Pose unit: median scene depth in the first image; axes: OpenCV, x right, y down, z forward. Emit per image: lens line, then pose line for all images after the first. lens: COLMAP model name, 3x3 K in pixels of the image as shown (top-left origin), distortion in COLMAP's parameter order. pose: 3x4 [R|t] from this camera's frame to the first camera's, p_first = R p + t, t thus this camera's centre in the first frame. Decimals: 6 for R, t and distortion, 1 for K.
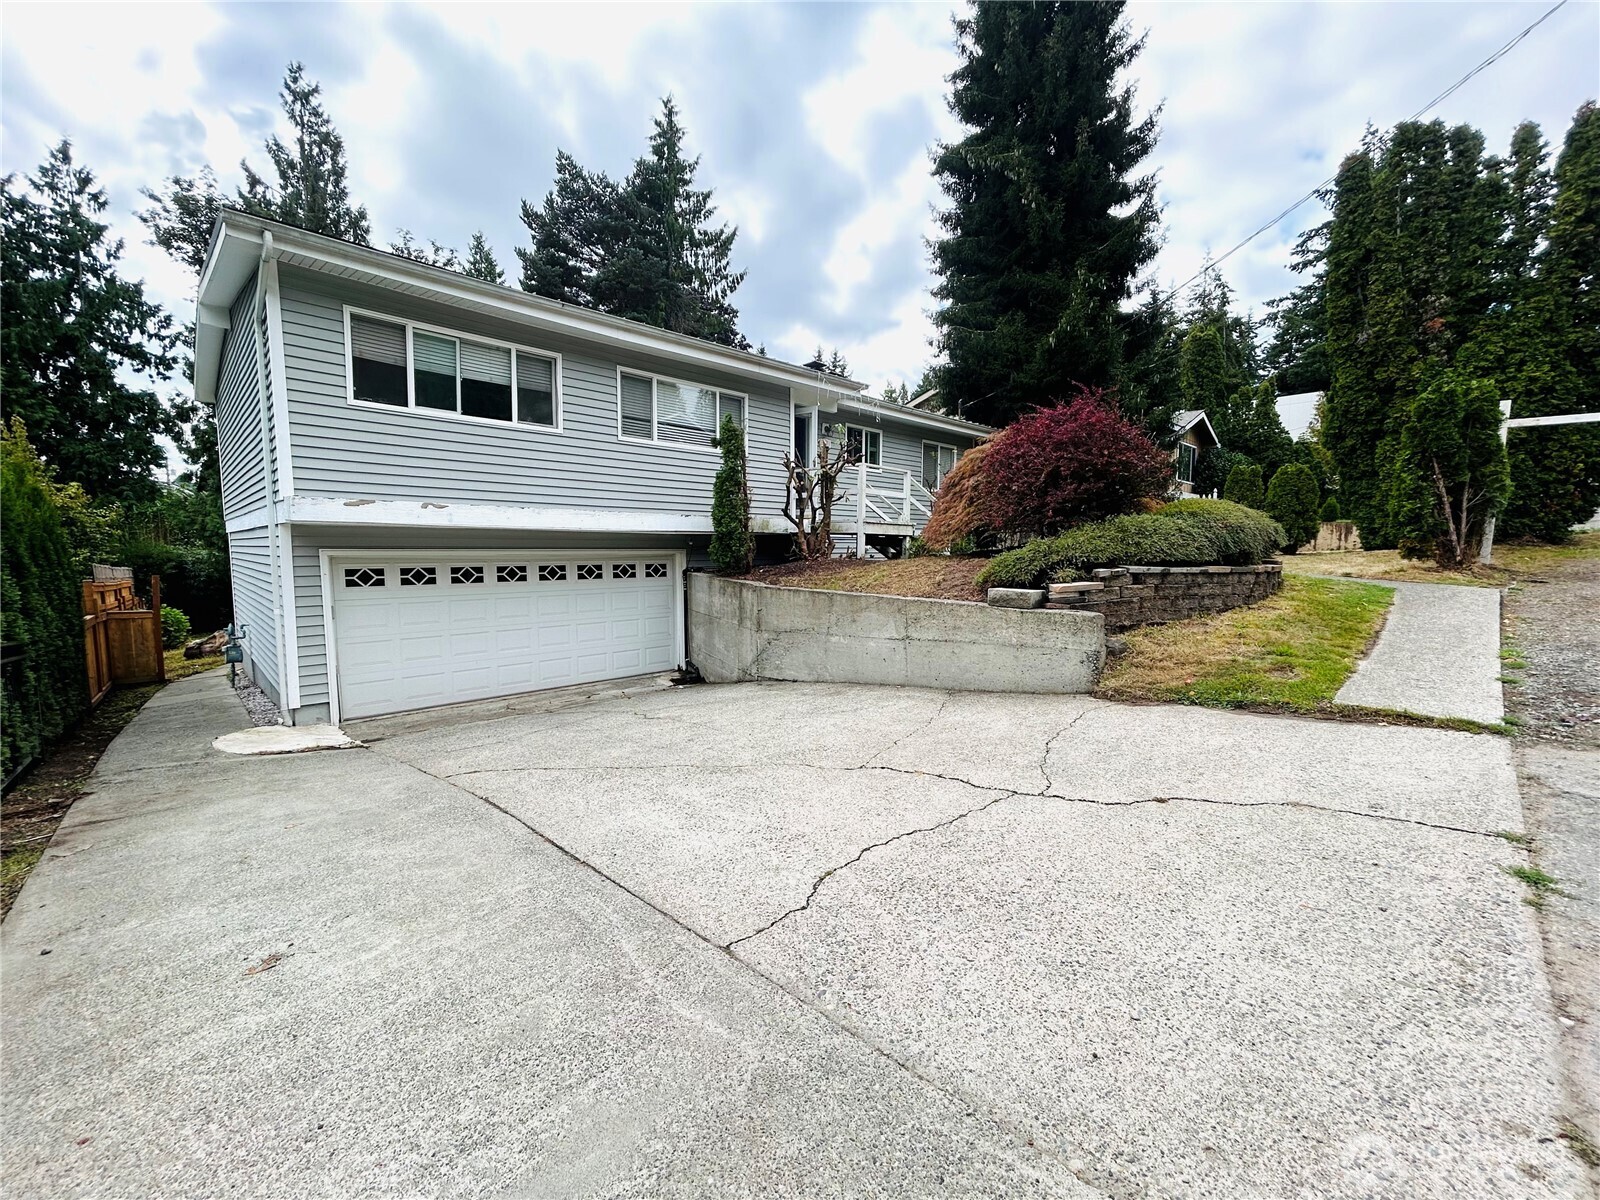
lens RADIAL K [[635.2, 0, 800.0], [0, 635.2, 600.0], [0, 0, 1]] dist [-0.000031, 0.000273]
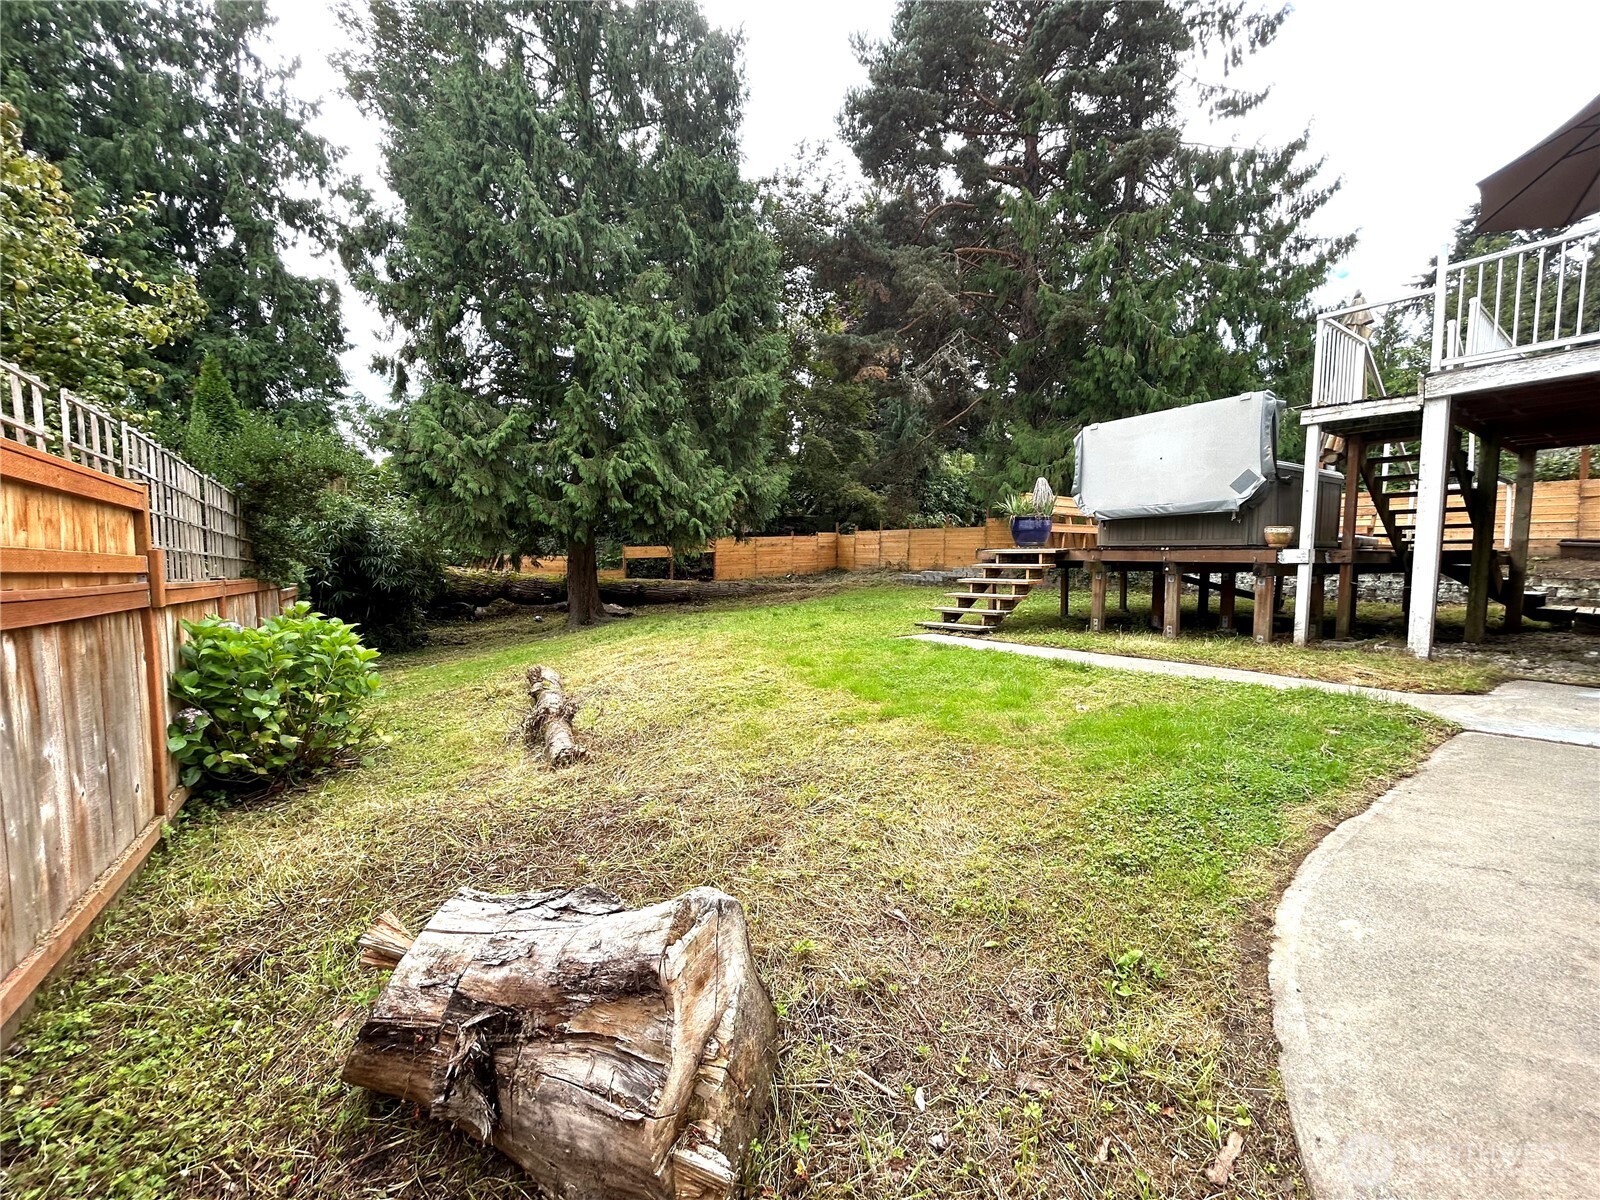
lens RADIAL K [[635.2, 0, 800.0], [0, 635.2, 600.0], [0, 0, 1]] dist [-0.000031, 0.000273]
pose [[0.986236, 0.023738, -0.163632, -0.414118], [-0.026340, 0.999559, -0.013747, 0.007458], [0.163233, 0.017868, 0.986426, 0.425024]]
